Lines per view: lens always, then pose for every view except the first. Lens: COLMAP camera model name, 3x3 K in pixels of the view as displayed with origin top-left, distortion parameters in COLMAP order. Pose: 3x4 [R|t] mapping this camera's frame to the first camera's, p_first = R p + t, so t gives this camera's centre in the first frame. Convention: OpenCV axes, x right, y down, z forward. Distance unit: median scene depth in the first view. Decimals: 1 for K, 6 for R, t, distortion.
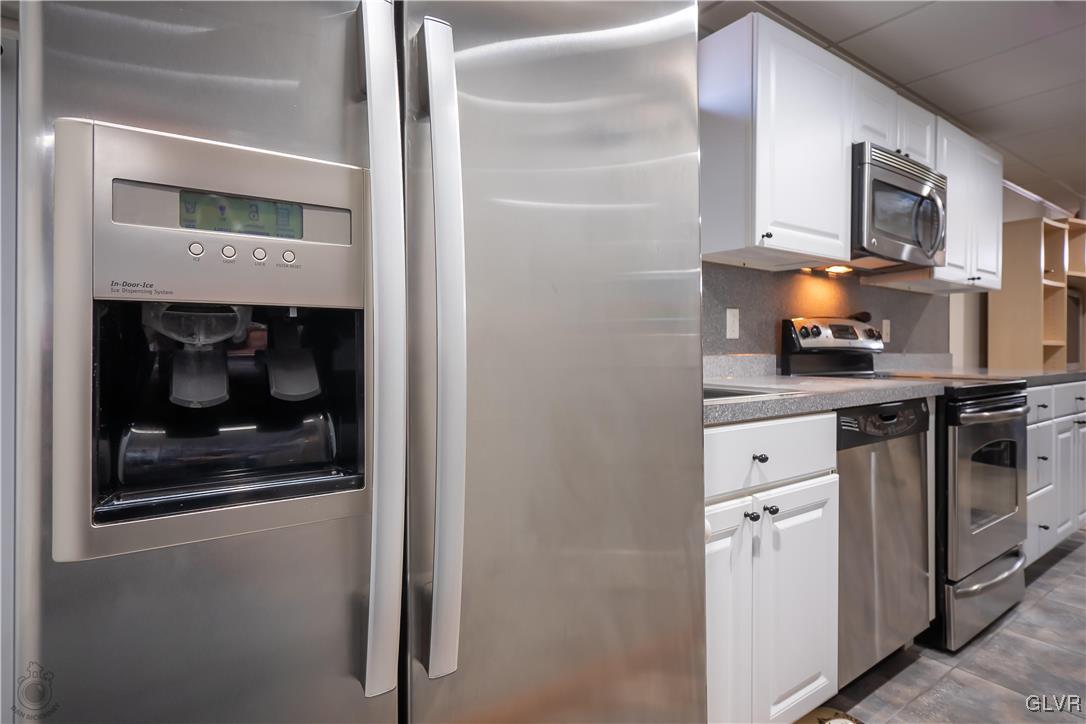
lens RADIAL K [[562.1, 0, 541.3], [0, 562.1, 345.2], [0, 0, 1]] dist [0.001935, 0.000667]
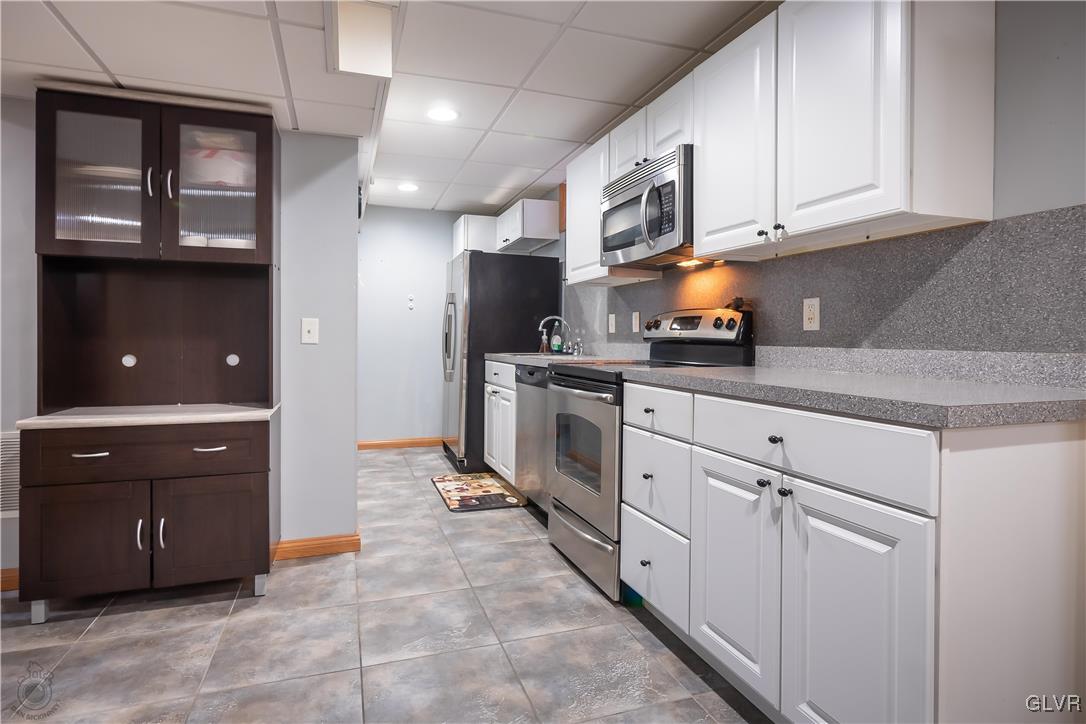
lens RADIAL K [[583.1, 0, 542.0], [0, 583.1, 340.2], [0, 0, 1]] dist [-0.001756, 0.000063]
pose [[-0.273028, -0.000738, -0.962006, 1.916370], [-0.006223, 0.999980, 0.000999, 0.009101], [0.961986, 0.006259, -0.273027, 1.203786]]
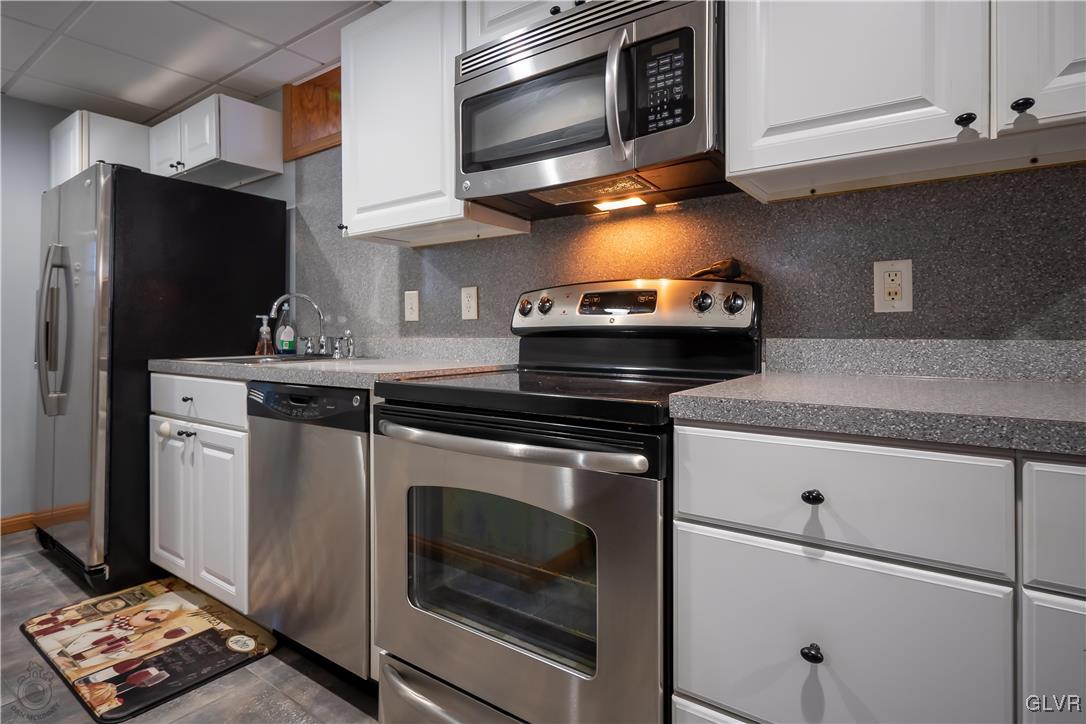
lens RADIAL K [[576.4, 0, 543.2], [0, 576.4, 329.7], [0, 0, 1]] dist [-0.000381, 0.000903]
pose [[0.318986, -0.004577, -0.947749, 1.300768], [0.005566, 0.999980, -0.002956, 0.008764], [0.947743, -0.004333, 0.319005, 0.828330]]
